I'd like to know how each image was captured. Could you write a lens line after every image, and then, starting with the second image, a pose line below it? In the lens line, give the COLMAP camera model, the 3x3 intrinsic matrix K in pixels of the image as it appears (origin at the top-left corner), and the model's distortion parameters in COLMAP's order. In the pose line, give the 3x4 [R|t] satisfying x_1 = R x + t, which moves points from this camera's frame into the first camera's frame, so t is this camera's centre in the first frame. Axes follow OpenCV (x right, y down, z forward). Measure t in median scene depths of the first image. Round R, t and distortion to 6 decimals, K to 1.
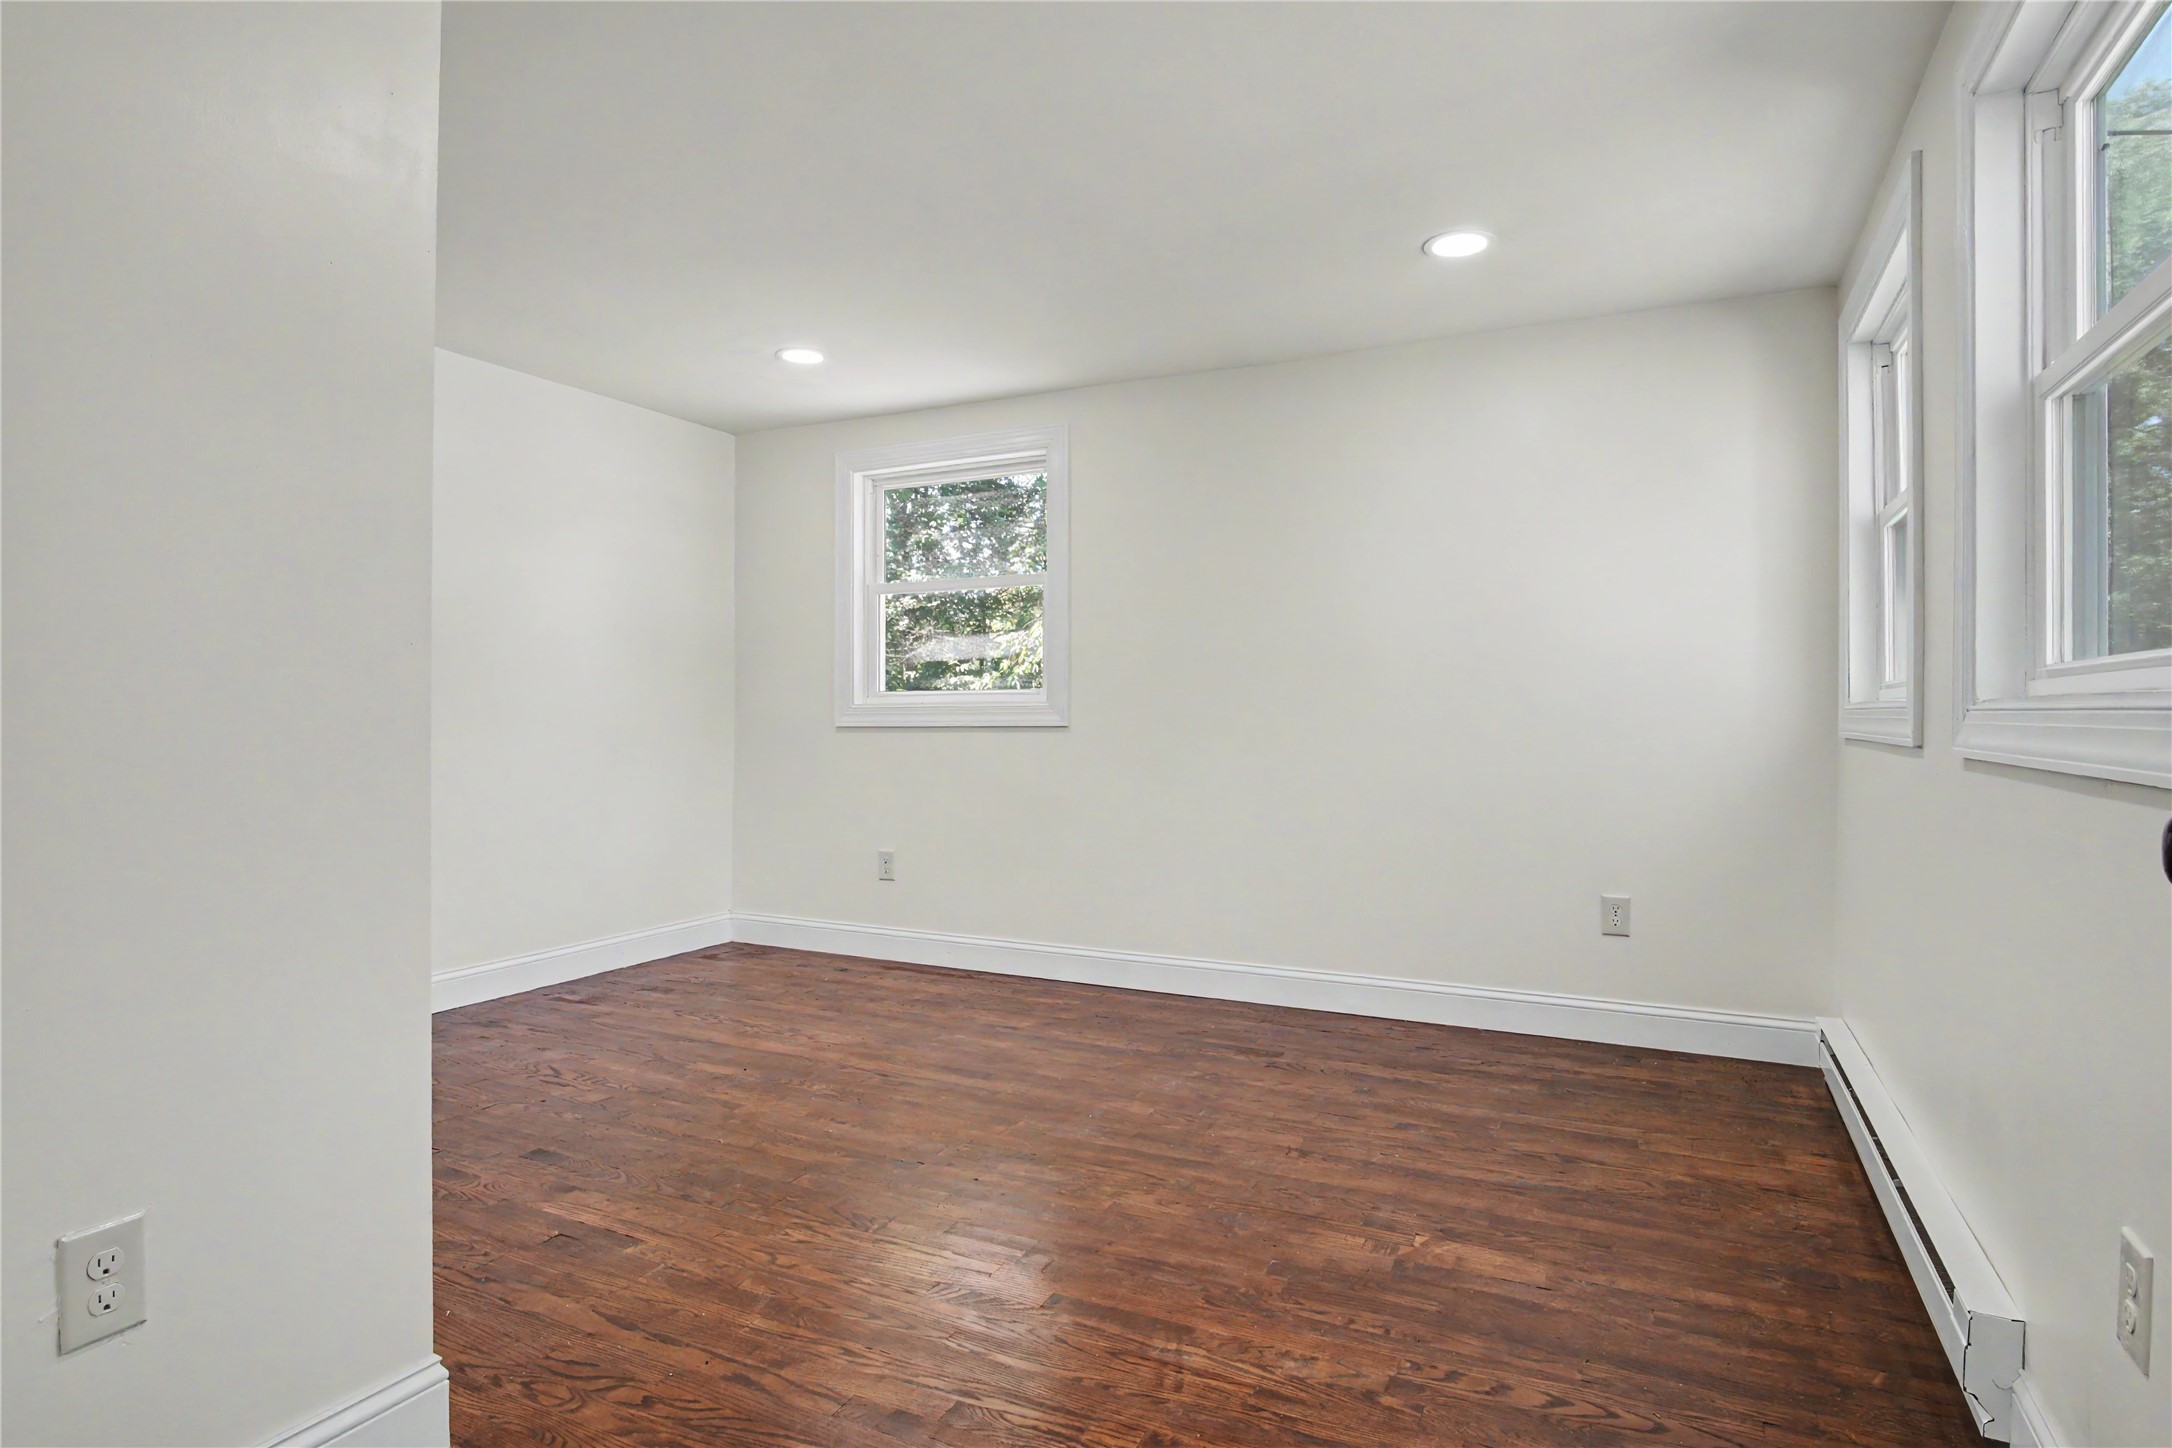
lens RADIAL K [[1161.1, 0, 1083.8], [0, 1161.1, 719.6], [0, 0, 1]] dist [-0.022491, 0.002704]
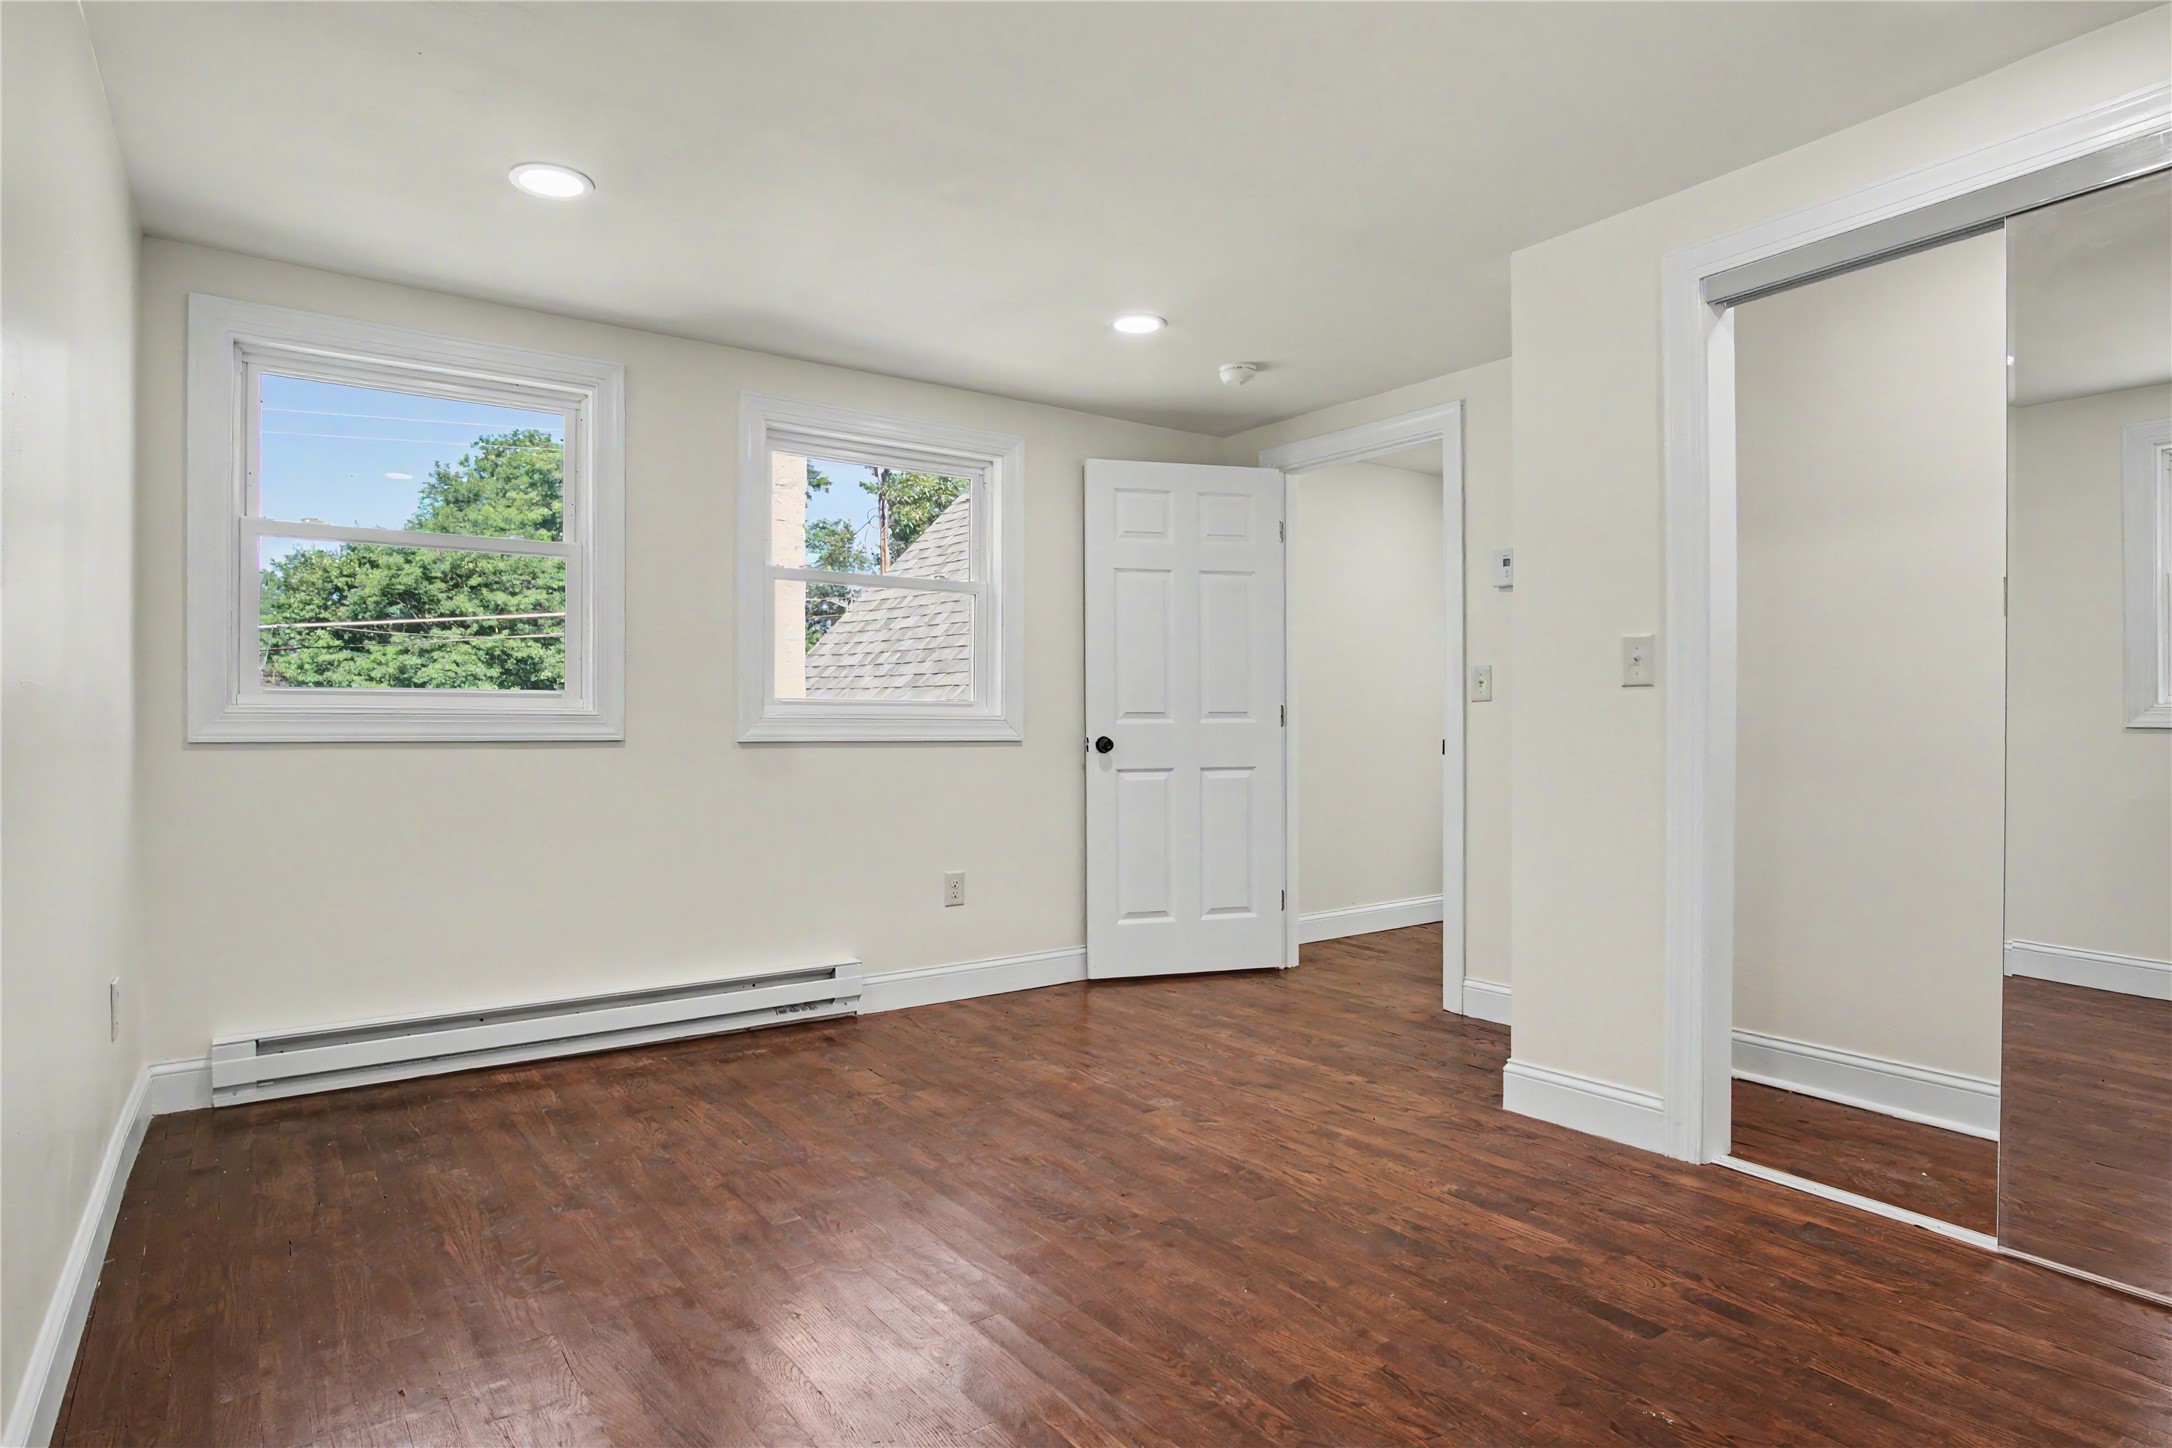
lens RADIAL K [[1161.1, 0, 1080.0], [0, 1161.1, 724.9], [0, 0, 1]] dist [-0.022491, 0.002704]
pose [[-0.880231, -0.005800, 0.474510, -0.578474], [-0.003555, 0.999978, 0.005628, -0.008163], [-0.474532, 0.003267, -0.880232, 2.078196]]
